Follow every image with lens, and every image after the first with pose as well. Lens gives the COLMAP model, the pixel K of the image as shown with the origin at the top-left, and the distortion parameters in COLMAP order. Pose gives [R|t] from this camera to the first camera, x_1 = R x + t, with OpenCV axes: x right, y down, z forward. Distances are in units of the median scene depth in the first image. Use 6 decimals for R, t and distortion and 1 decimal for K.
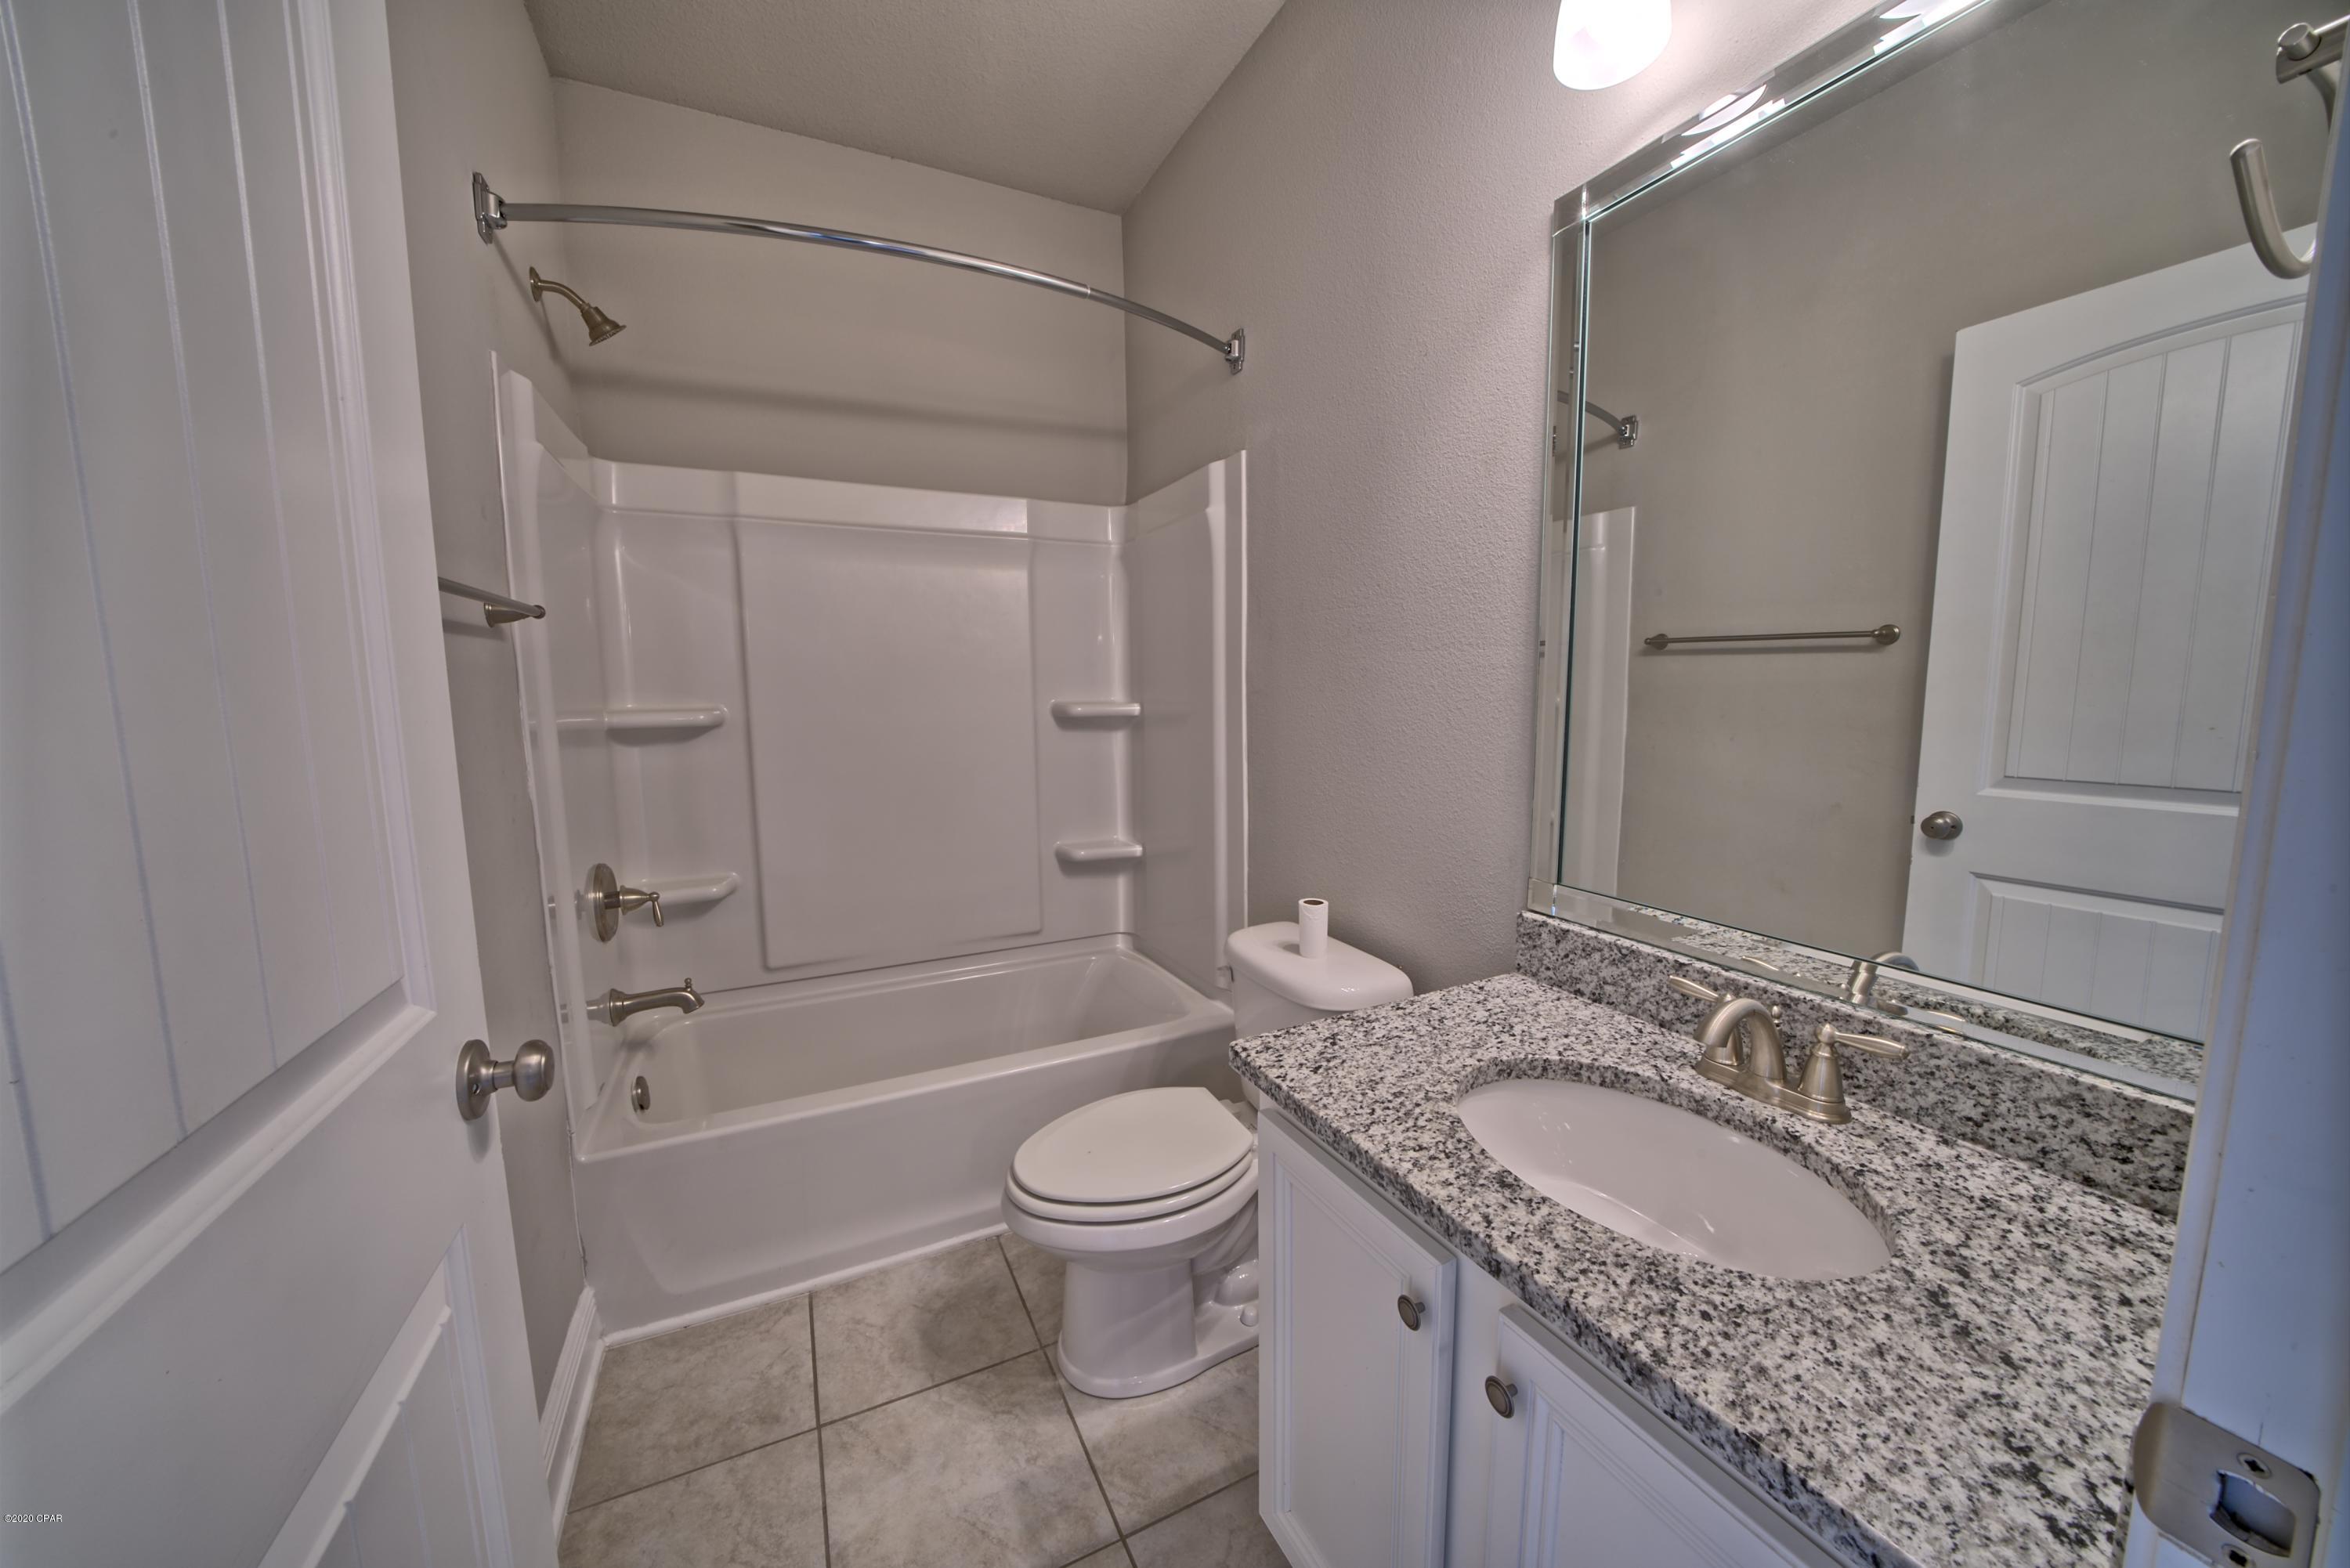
lens RADIAL K [[812.9, 0, 1172.9], [0, 812.9, 781.5], [0, 0, 1]] dist [-0.019535, 0.000247]
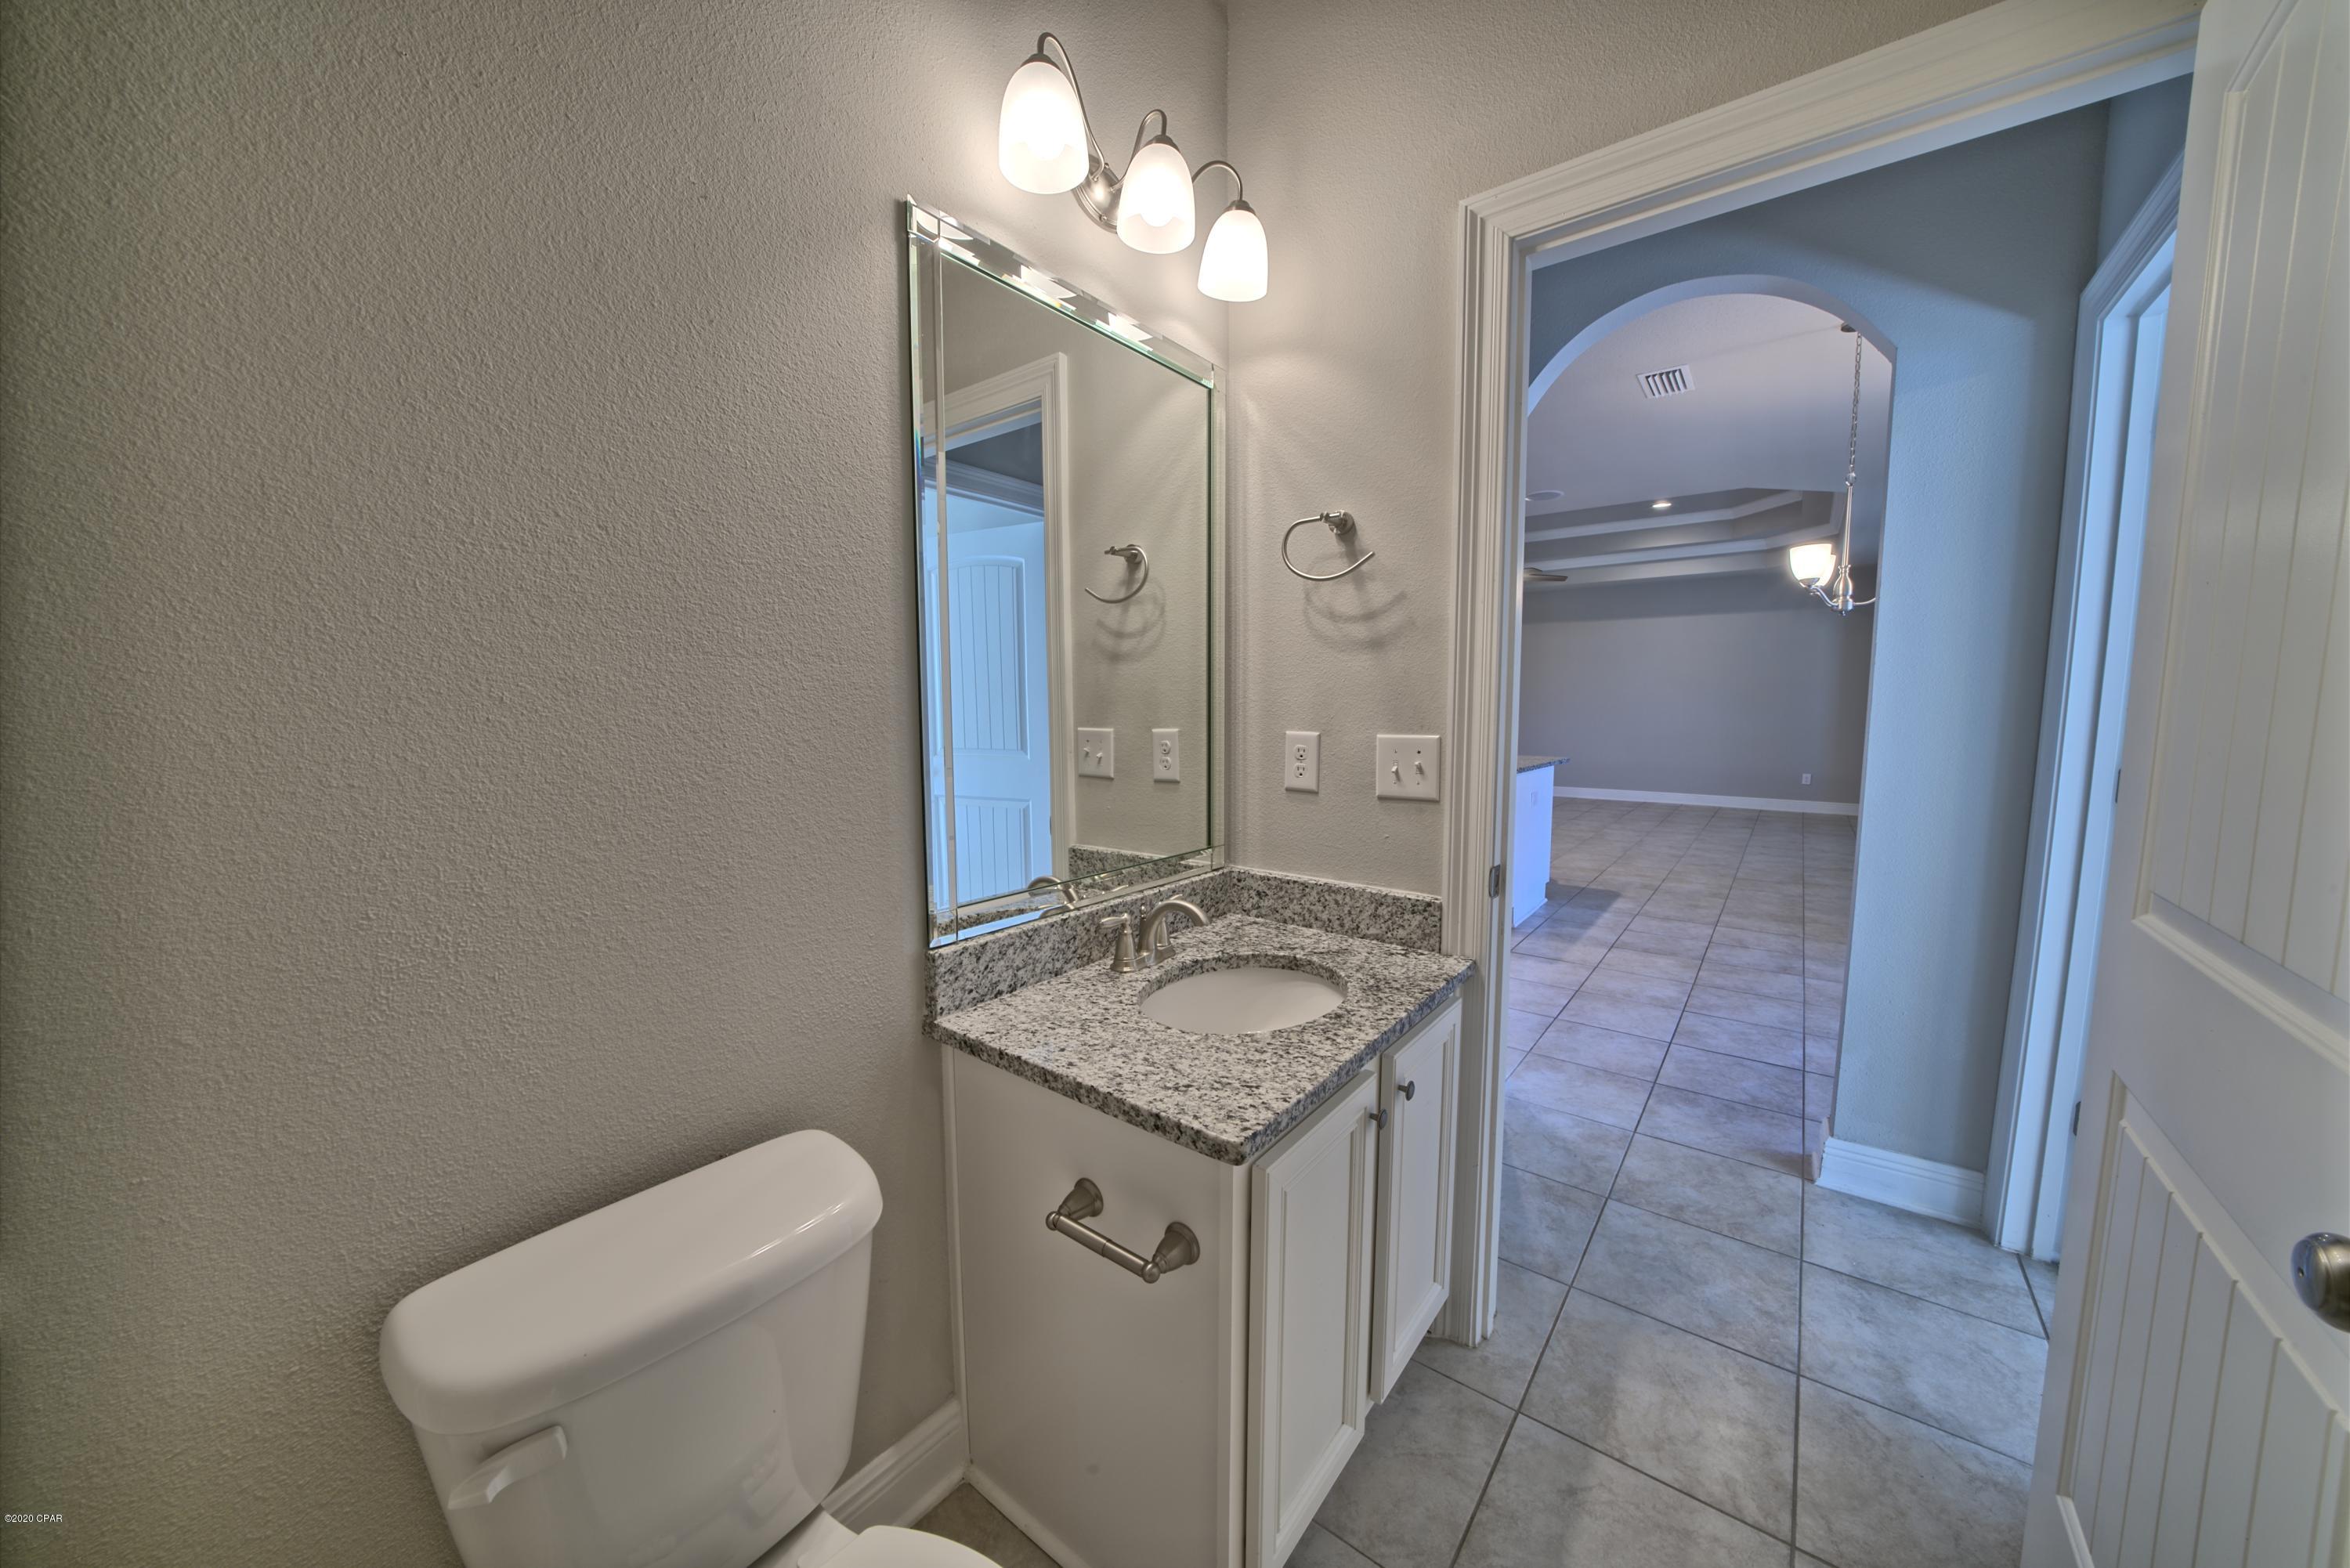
lens RADIAL K [[812.9, 0, 1173.0], [0, 812.9, 789.3], [0, 0, 1]] dist [-0.019535, 0.000247]
pose [[-0.434238, -0.081548, 0.897099, -0.642993], [0.113346, 0.983032, 0.144224, -0.159528], [-0.893639, 0.164310, -0.417627, 1.431298]]
